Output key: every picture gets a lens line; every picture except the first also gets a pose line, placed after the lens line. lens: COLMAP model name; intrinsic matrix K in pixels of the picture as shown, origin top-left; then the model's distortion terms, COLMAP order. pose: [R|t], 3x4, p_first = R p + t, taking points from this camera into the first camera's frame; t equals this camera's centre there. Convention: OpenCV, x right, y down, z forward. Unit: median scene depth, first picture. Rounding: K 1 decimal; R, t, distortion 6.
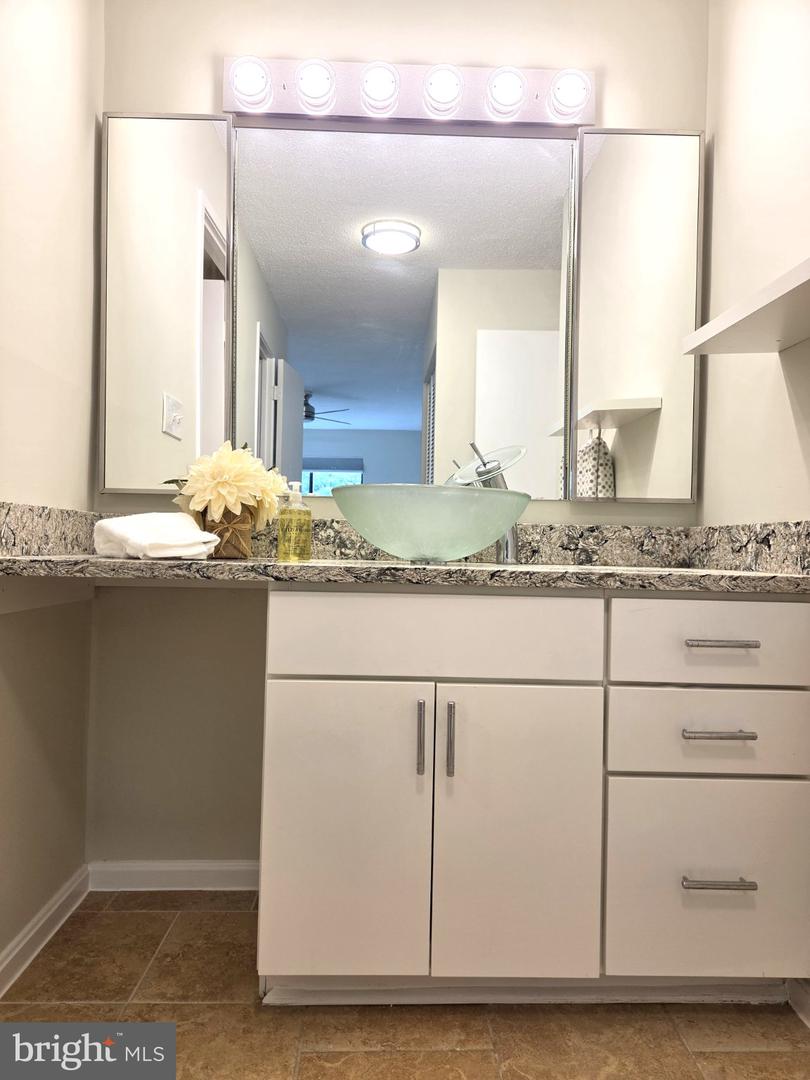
lens RADIAL K [[722.9, 0, 398.2], [0, 722.9, 538.6], [0, 0, 1]] dist [0.055500, -0.036579]
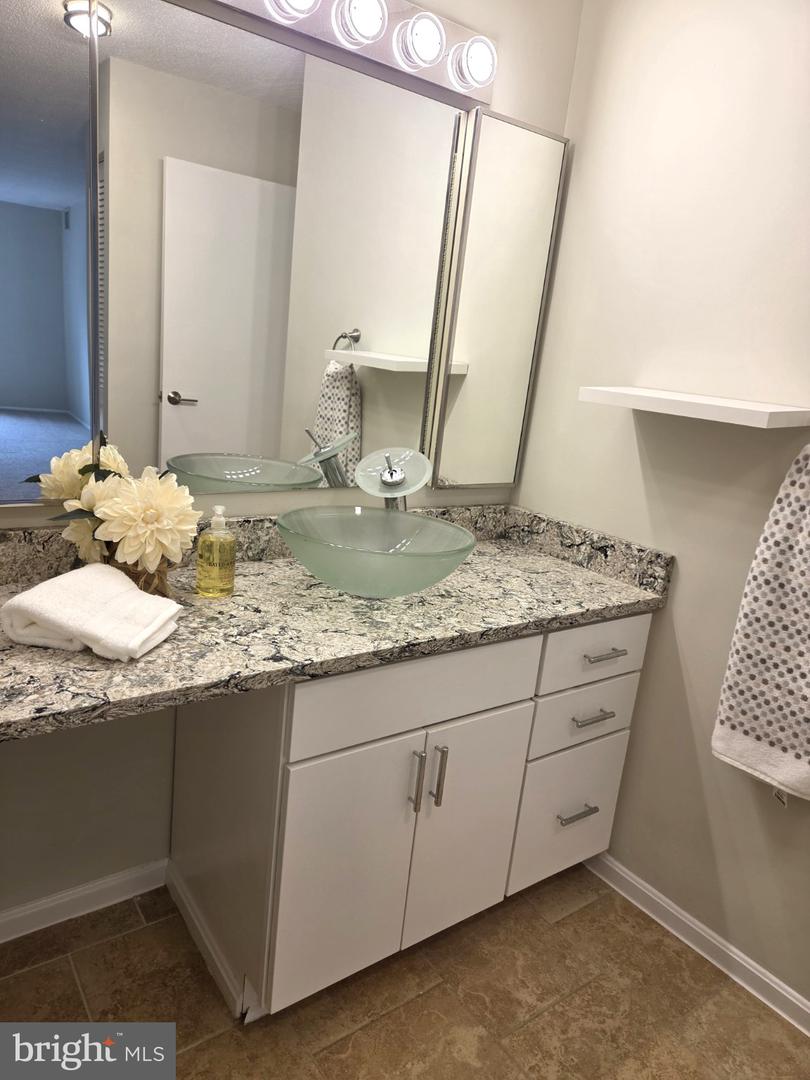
lens RADIAL K [[722.9, 0, 404.5], [0, 722.9, 538.8], [0, 0, 1]] dist [0.055500, -0.036579]
pose [[0.826697, -0.075584, 0.557547, -0.561485], [-0.086641, 0.962015, 0.258882, -0.359273], [-0.555936, -0.262323, 0.788747, 0.222236]]
